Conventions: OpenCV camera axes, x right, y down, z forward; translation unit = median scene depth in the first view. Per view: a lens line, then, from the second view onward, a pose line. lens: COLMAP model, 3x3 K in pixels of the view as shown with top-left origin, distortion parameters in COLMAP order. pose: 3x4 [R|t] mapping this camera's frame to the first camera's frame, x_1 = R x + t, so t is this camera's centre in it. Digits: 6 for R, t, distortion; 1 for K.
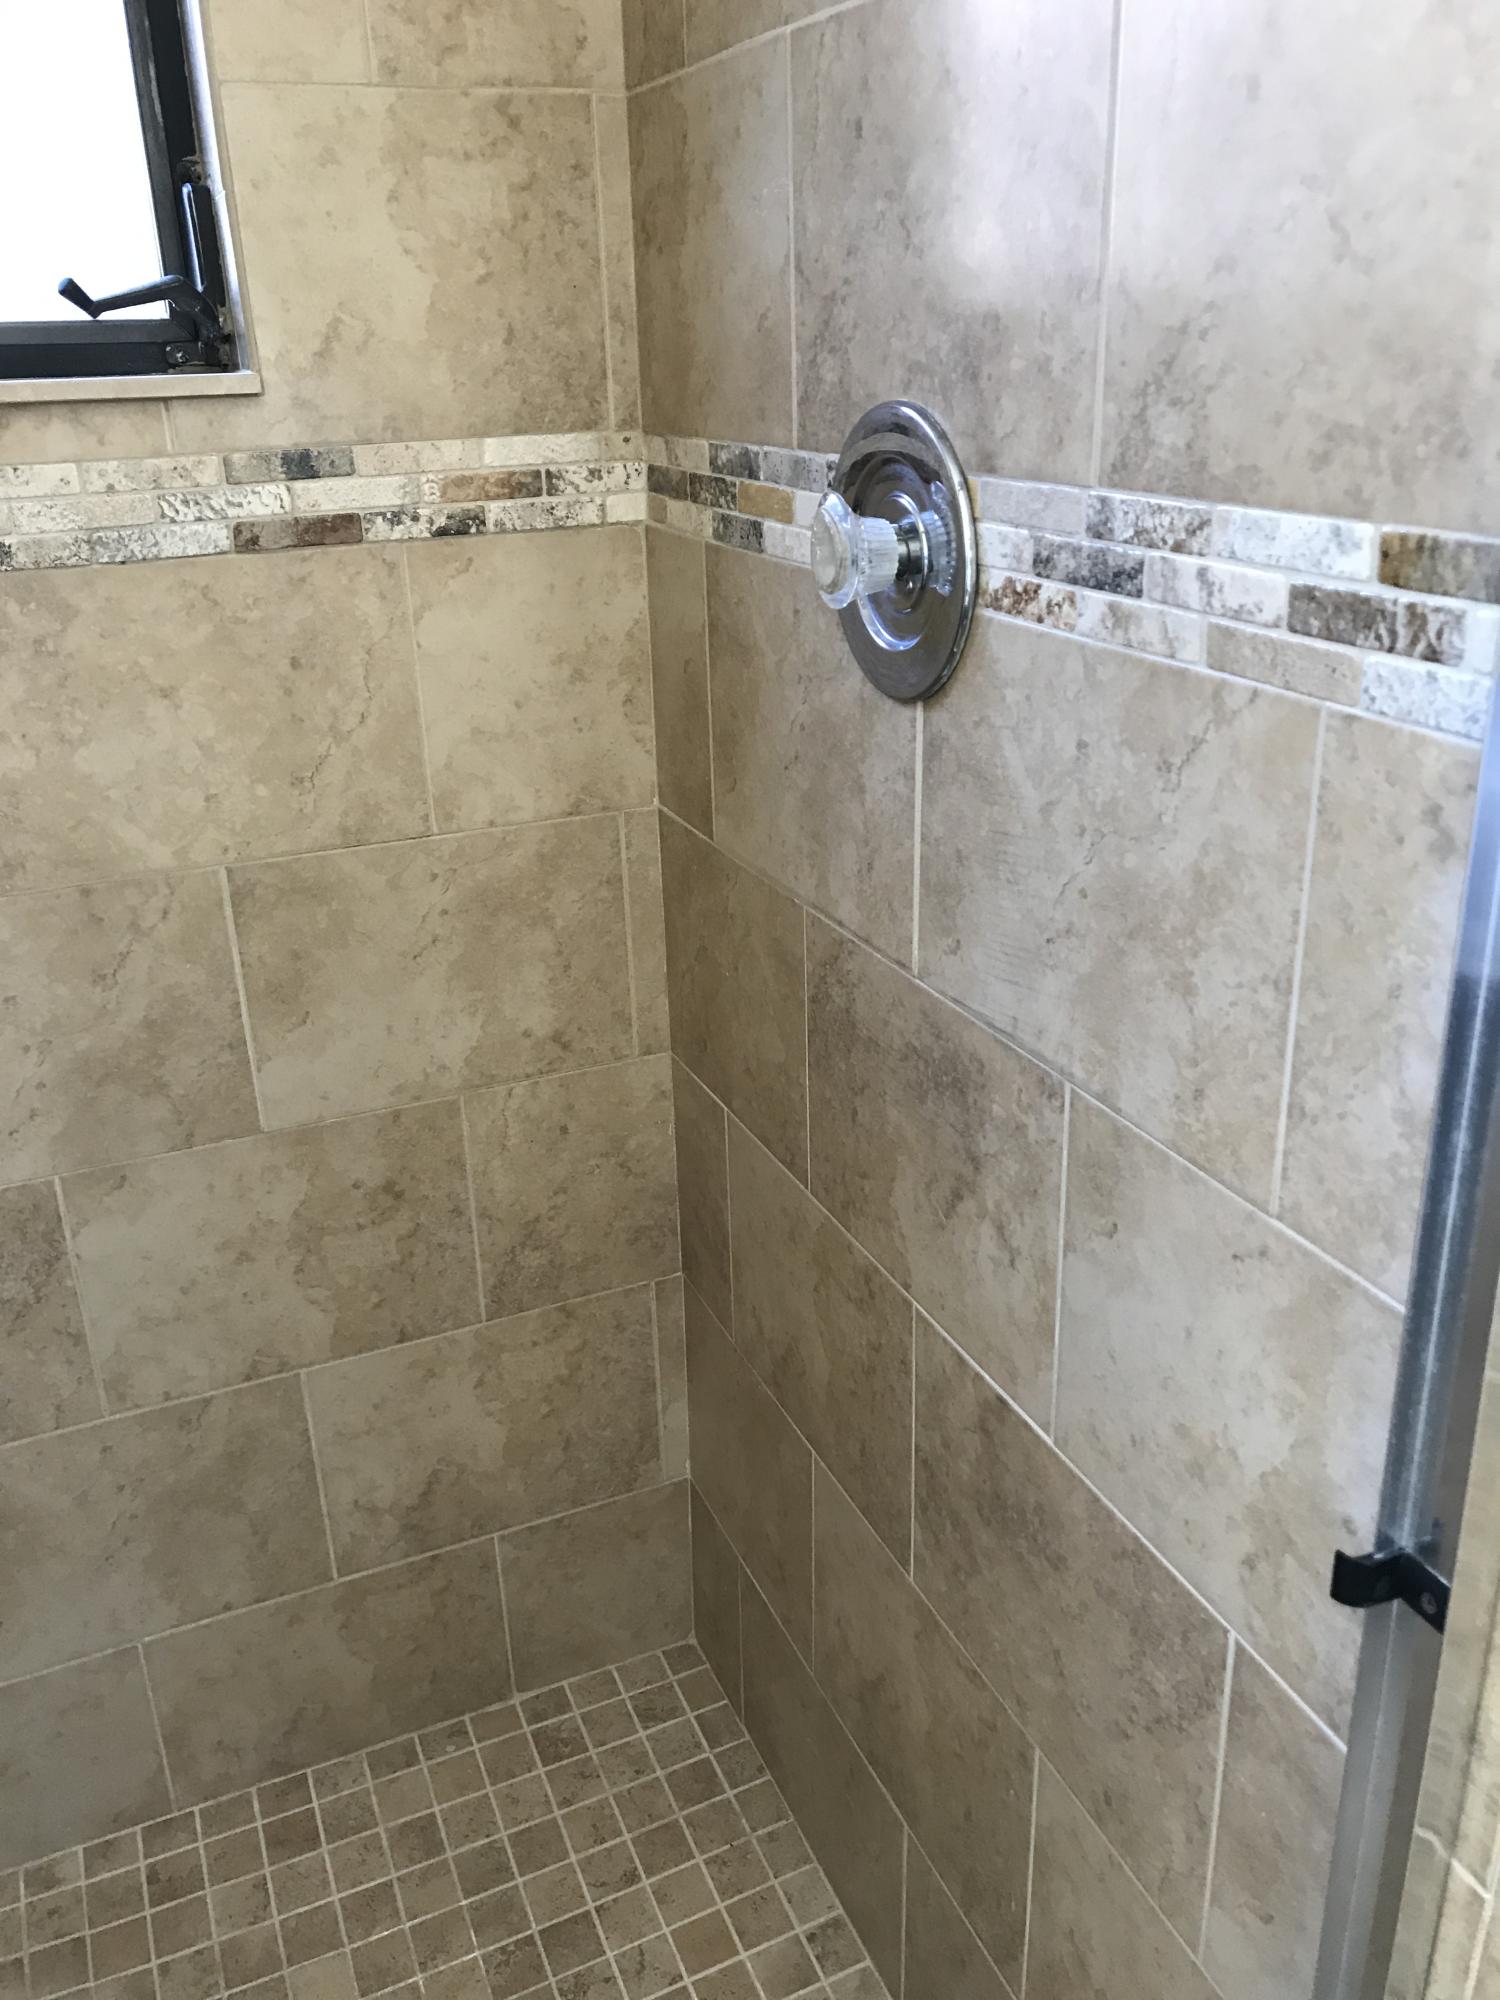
lens RADIAL K [[1633.3, 0, 747.9], [0, 1633.3, 947.3], [0, 0, 1]] dist [-0.004649, -0.008102]
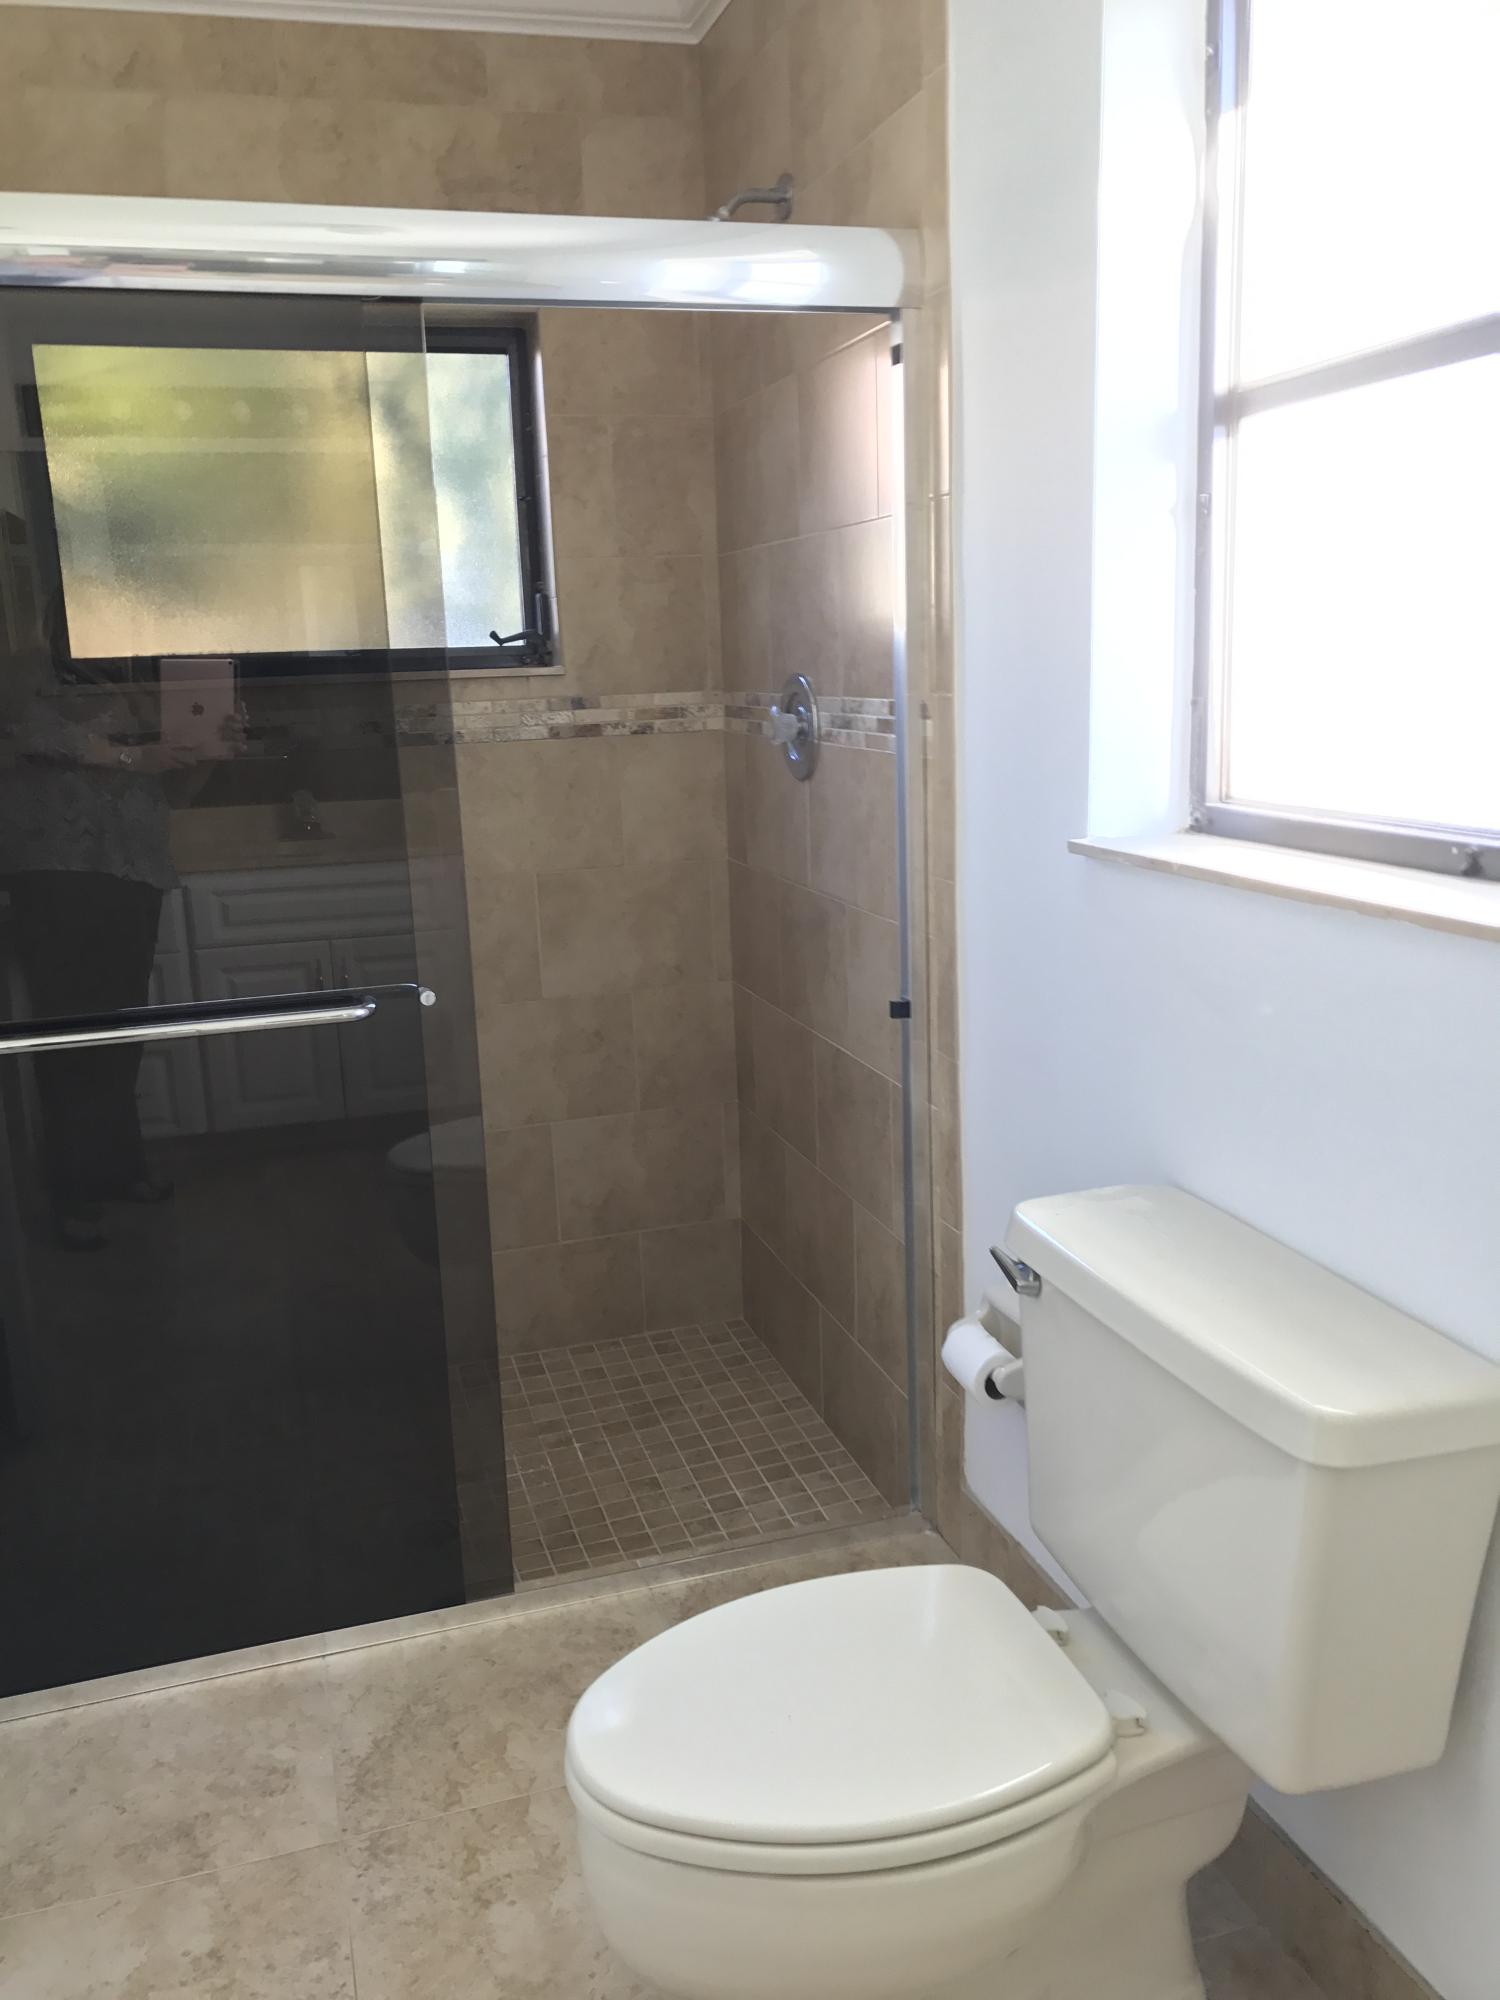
lens RADIAL K [[1633.3, 0, 750.6], [0, 1633.3, 1002.2], [0, 0, 1]] dist [-0.004649, -0.008102]
pose [[0.994347, 0.017073, -0.104800, 0.230012], [-0.032243, 0.988934, -0.144812, 0.463547], [0.101168, 0.147372, 0.983894, -1.232973]]
